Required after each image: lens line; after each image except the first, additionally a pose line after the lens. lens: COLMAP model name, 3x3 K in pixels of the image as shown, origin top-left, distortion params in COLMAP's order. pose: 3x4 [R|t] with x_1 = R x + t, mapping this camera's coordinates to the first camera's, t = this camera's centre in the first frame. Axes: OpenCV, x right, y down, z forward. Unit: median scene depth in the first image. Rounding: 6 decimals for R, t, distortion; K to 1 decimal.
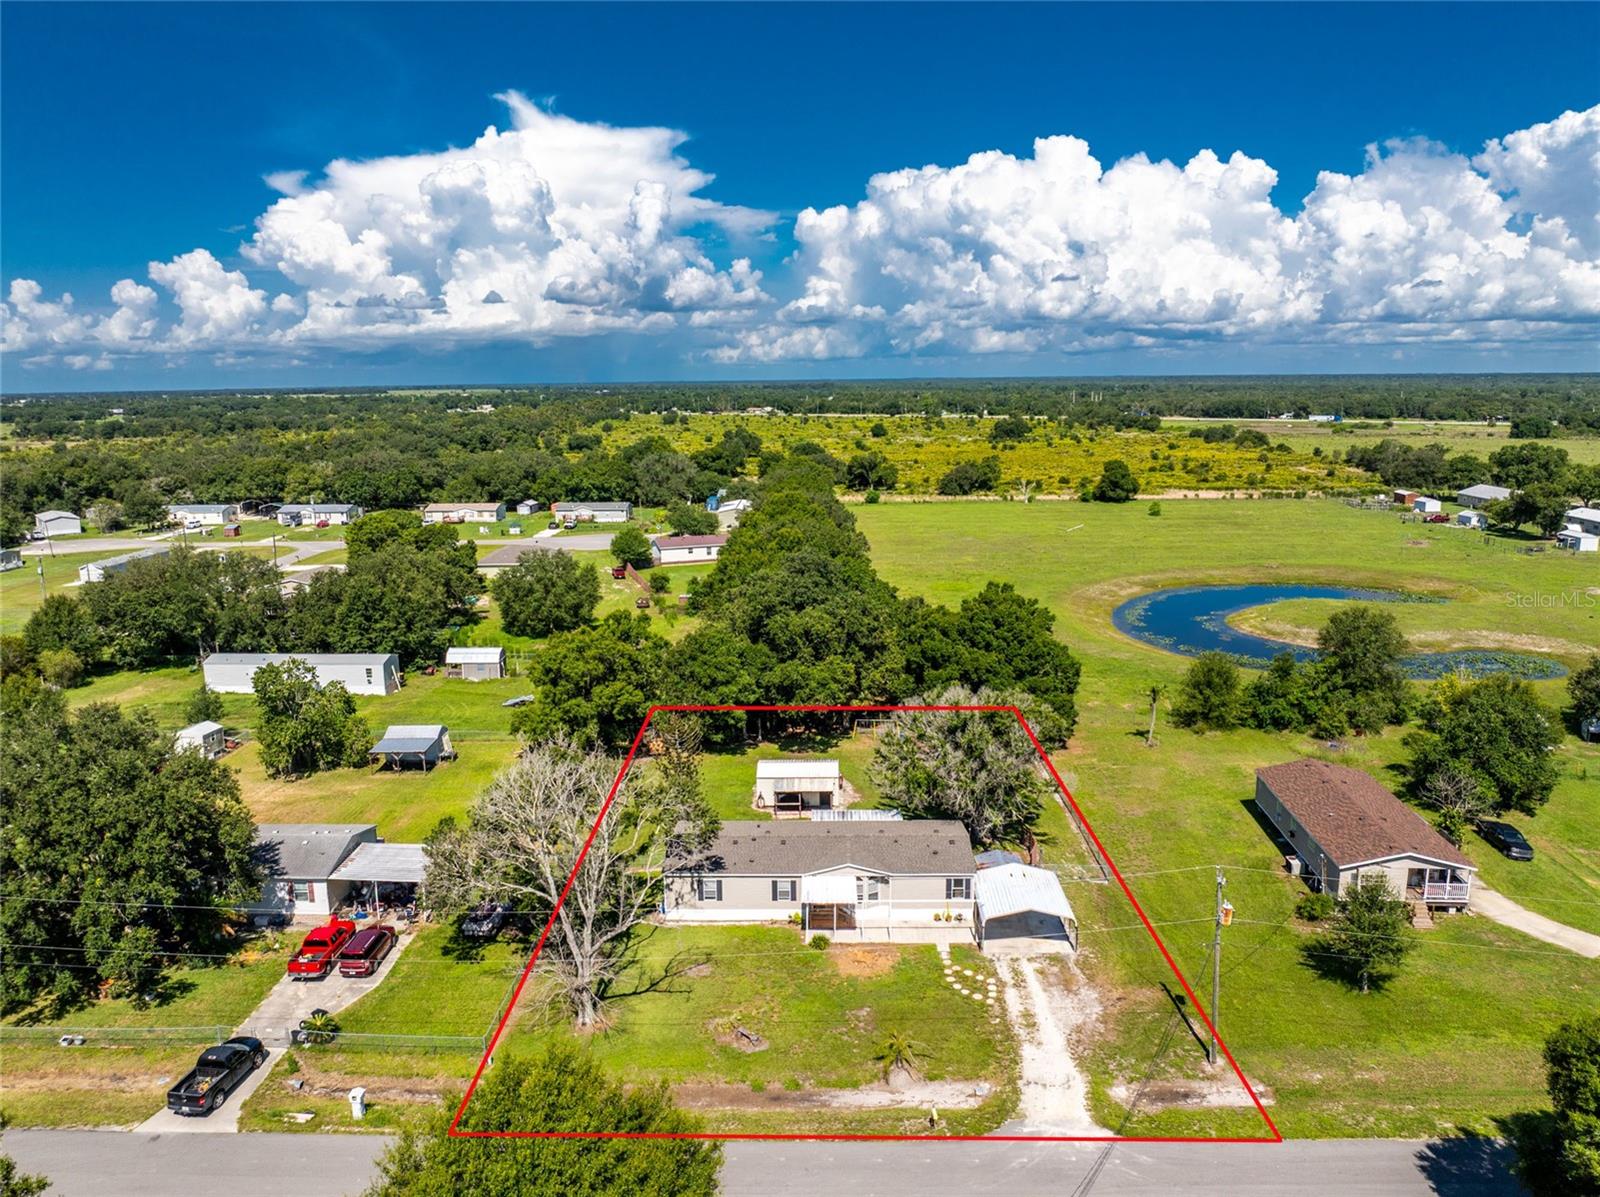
lens RADIAL K [[1129.2, 0, 804.4], [0, 1129.2, 569.7], [0, 0, 1]] dist [-0.024850, -0.023148]
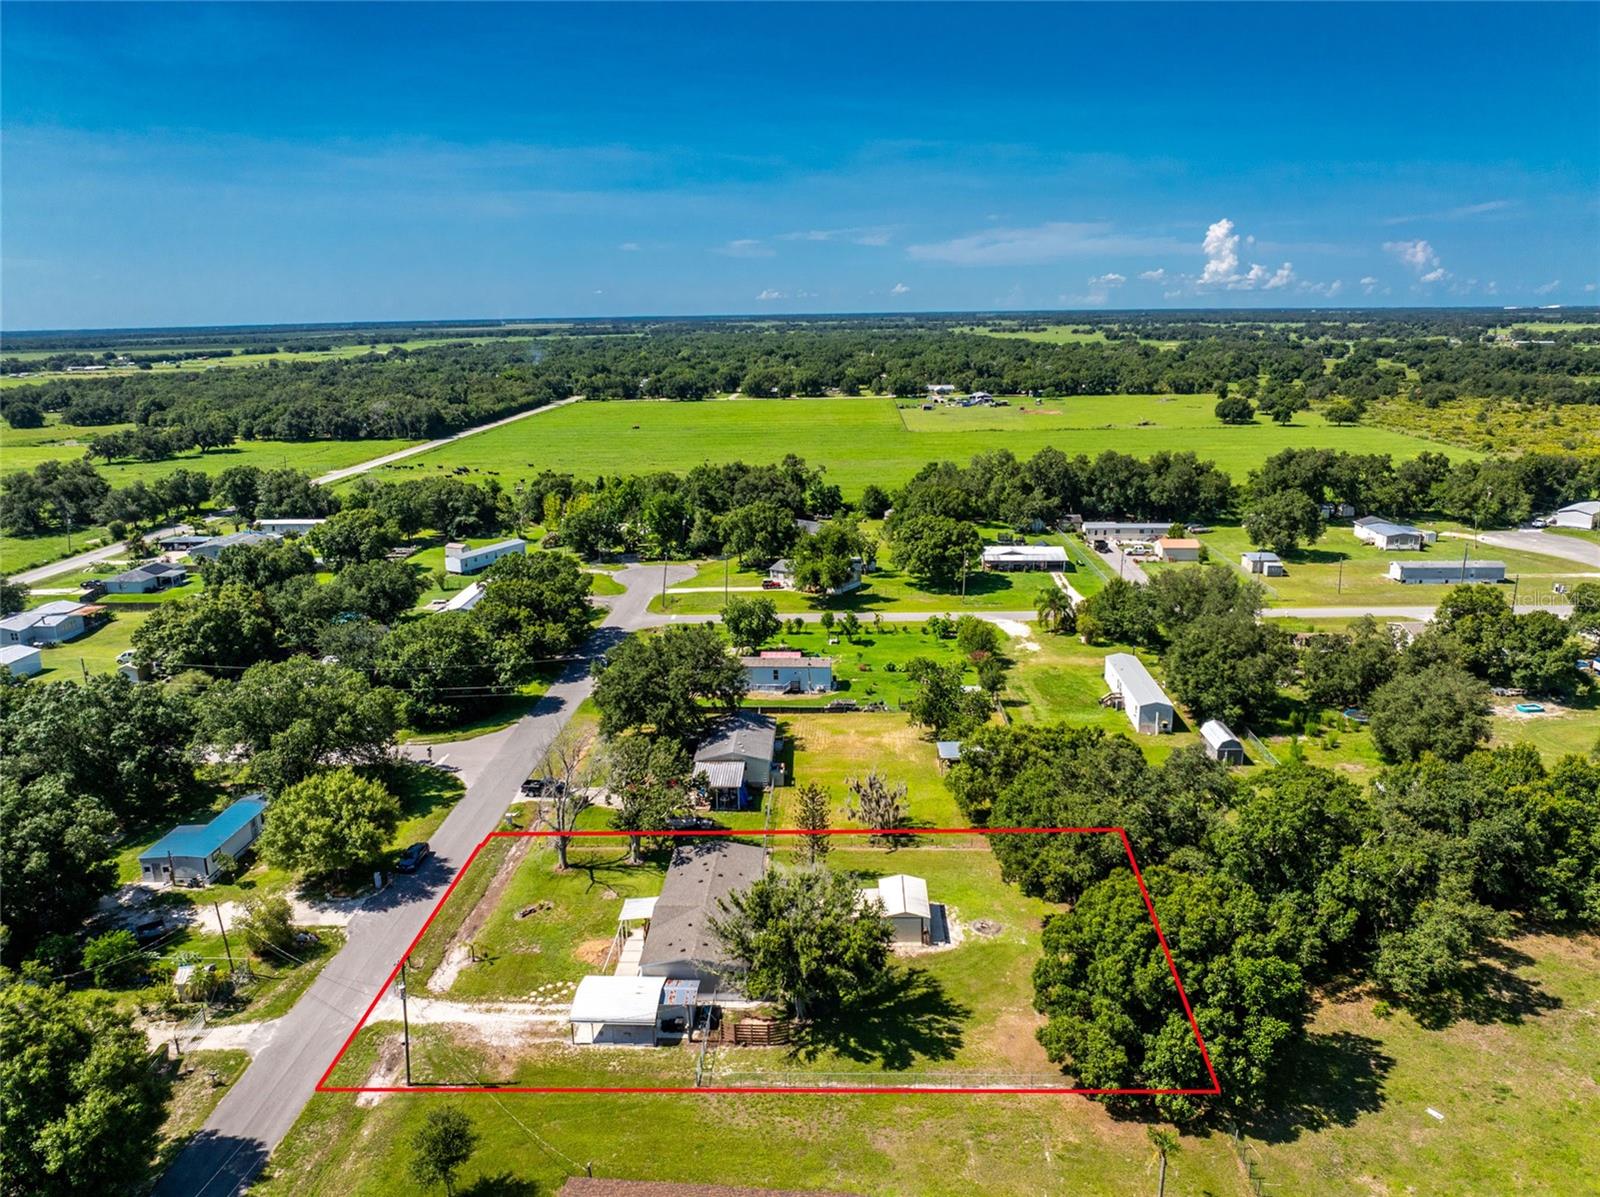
lens RADIAL K [[1129.2, 0, 804.4], [0, 1129.2, 569.7], [0, 0, 1]] dist [-0.024850, -0.023148]
pose [[-0.014324, 0.234427, -0.972028, 1.301679], [-0.150679, 0.960520, 0.233872, -0.486114], [0.988479, 0.149814, 0.021565, 1.128507]]
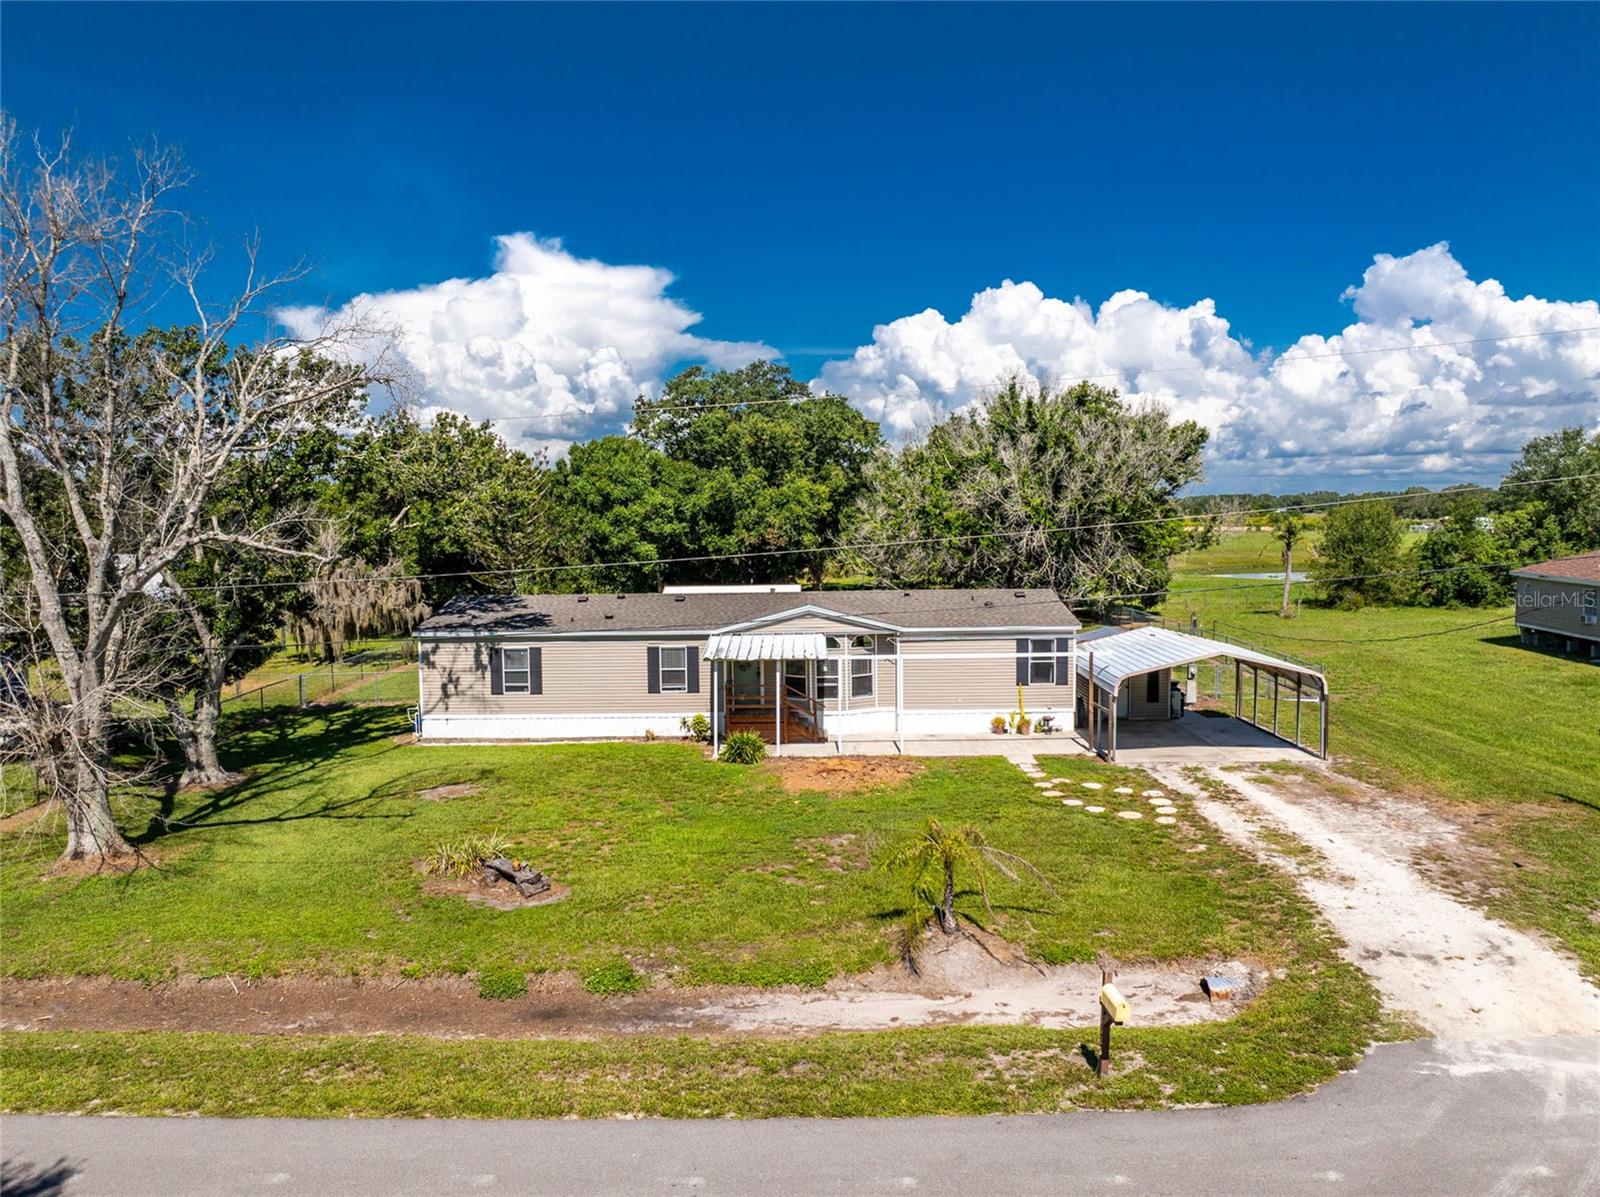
lens RADIAL K [[1128.9, 0, 804.2], [0, 1128.9, 574.8], [0, 0, 1]] dist [-0.039630, 0.005574]
pose [[0.999891, -0.001245, 0.014681, 0.031193], [0.002848, 0.993961, -0.109693, 0.310740], [-0.014456, 0.109723, 0.993857, 0.550372]]
